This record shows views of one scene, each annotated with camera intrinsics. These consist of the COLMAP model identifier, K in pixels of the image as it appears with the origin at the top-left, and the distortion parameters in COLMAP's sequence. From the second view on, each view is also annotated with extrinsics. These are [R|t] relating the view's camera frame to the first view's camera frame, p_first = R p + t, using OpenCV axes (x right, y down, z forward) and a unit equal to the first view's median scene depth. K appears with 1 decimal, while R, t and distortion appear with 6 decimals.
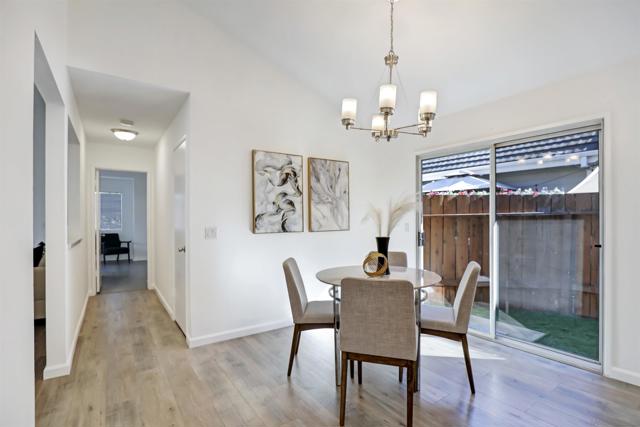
lens RADIAL K [[304.1, 0, 308.6], [0, 304.1, 214.0], [0, 0, 1]] dist [-0.017869, 0.000395]
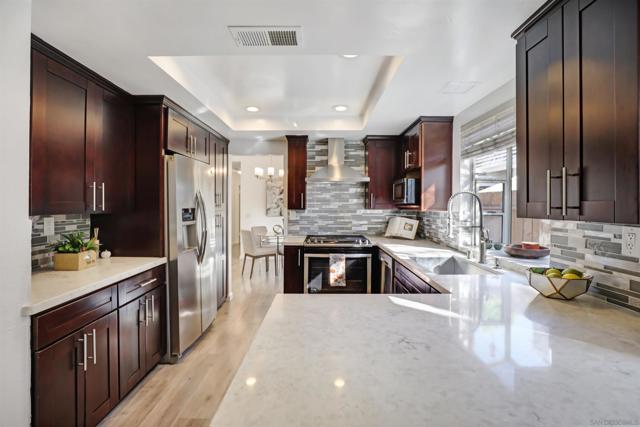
lens RADIAL K [[293.5, 0, 316.7], [0, 293.5, 210.7], [0, 0, 1]] dist [-0.021538, -0.000320]
pose [[0.836518, 0.003496, -0.547928, 1.276985], [0.009099, 0.999753, 0.020270, -0.020113], [0.547864, -0.021942, 0.836280, -0.632565]]
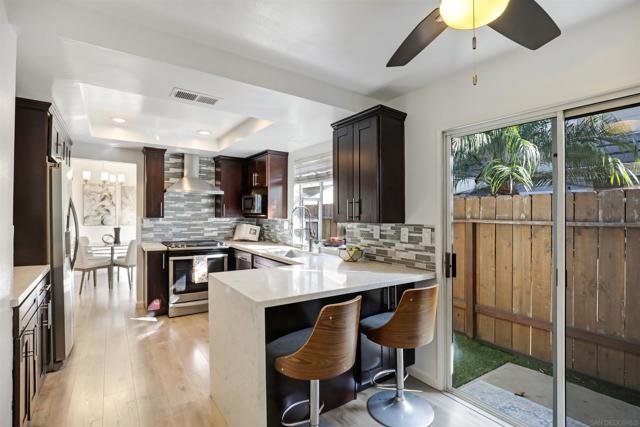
lens RADIAL K [[304.1, 0, 308.6], [0, 304.1, 214.0], [0, 0, 1]] dist [-0.017869, 0.000395]
pose [[0.999866, 0.004189, 0.015826, 1.205013], [-0.004248, 0.999984, 0.003671, -0.024151], [-0.015811, -0.003738, 0.999868, -0.972180]]
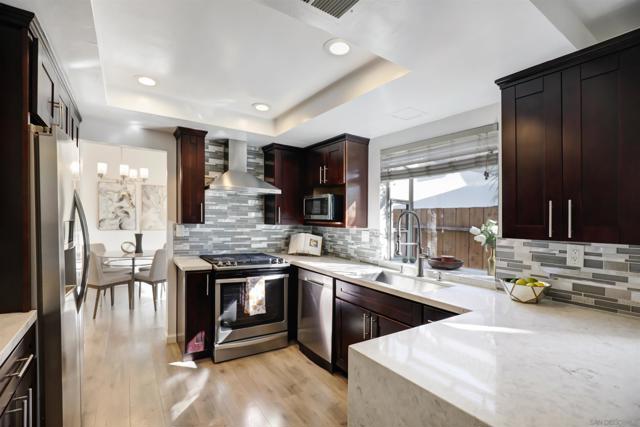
lens RADIAL K [[300.6, 0, 311.7], [0, 300.6, 227.3], [0, 0, 1]] dist [-0.020695, 0.000119]
pose [[0.999773, 0.020365, -0.006241, 0.965376], [-0.020162, 0.999314, 0.031056, -0.026114], [0.006870, -0.030923, 0.999498, -0.632747]]
